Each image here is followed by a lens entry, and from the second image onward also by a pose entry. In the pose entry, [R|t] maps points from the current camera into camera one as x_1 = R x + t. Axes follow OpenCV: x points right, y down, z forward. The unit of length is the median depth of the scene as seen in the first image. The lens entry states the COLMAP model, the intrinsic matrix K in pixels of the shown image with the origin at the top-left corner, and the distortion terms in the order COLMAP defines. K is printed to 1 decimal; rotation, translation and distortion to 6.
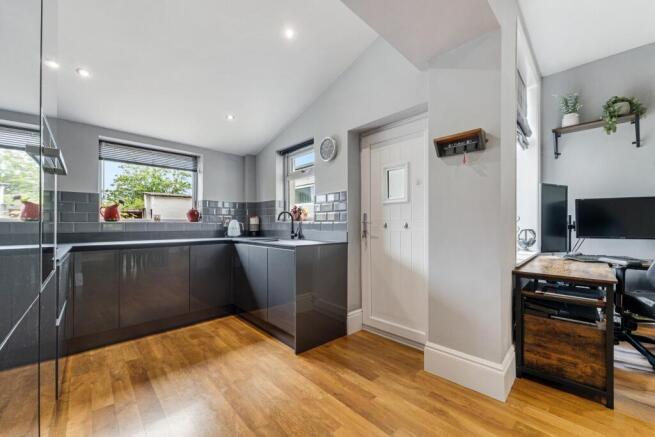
lens RADIAL K [[266.1, 0, 329.3], [0, 266.1, 223.9], [0, 0, 1]] dist [0.000225, -0.000882]
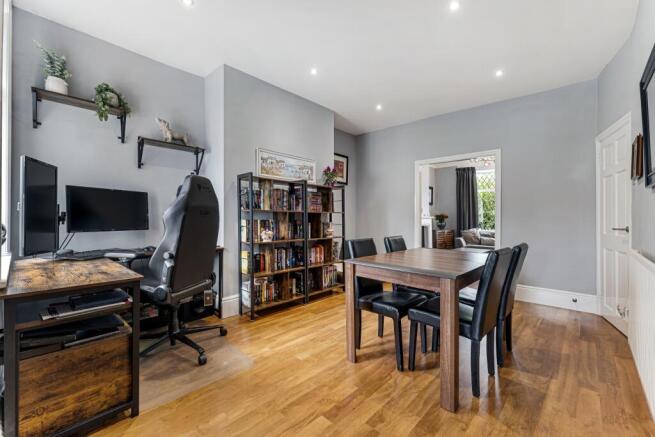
lens RADIAL K [[266.1, 0, 331.2], [0, 266.1, 218.0], [0, 0, 1]] dist [0.000225, -0.000882]
pose [[-0.069101, 0.001910, 0.997608, 0.055160], [-0.011617, 0.999929, -0.002720, 0.001057], [-0.997542, -0.011778, -0.069073, 0.245976]]
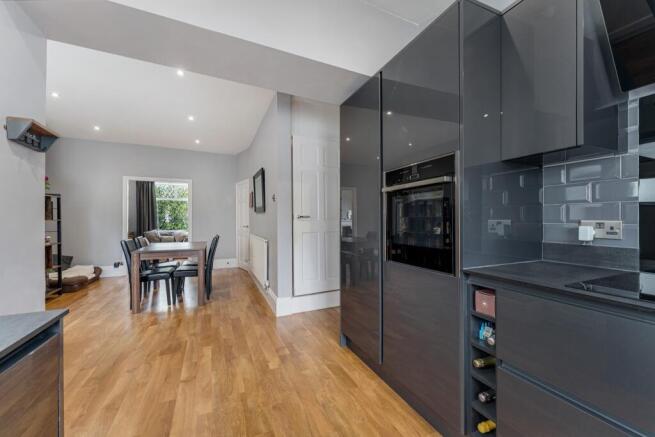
lens RADIAL K [[266.1, 0, 333.4], [0, 266.1, 217.6], [0, 0, 1]] dist [0.000225, -0.000882]
pose [[-0.953465, 0.009498, 0.301354, -0.473194], [0.006381, 0.999915, -0.011328, -0.018281], [-0.301436, -0.008878, -0.953445, 1.091873]]
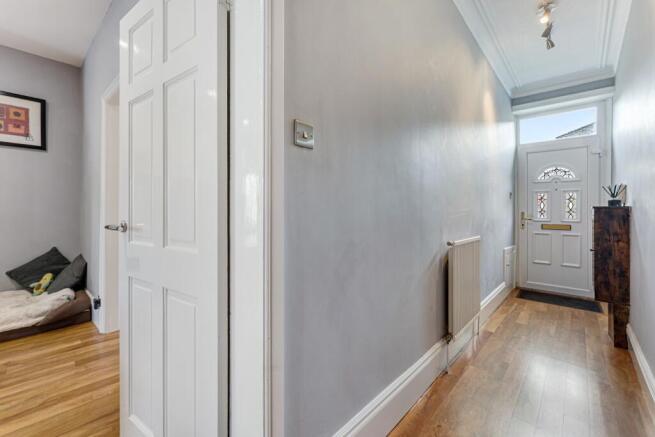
lens RADIAL K [[266.1, 0, 330.0], [0, 266.1, 214.7], [0, 0, 1]] dist [0.000225, -0.000882]
pose [[-0.082004, -0.005589, 0.996616, 0.827696], [-0.010272, 0.999936, 0.004762, 0.000744], [-0.996579, -0.009846, -0.082056, -1.164703]]
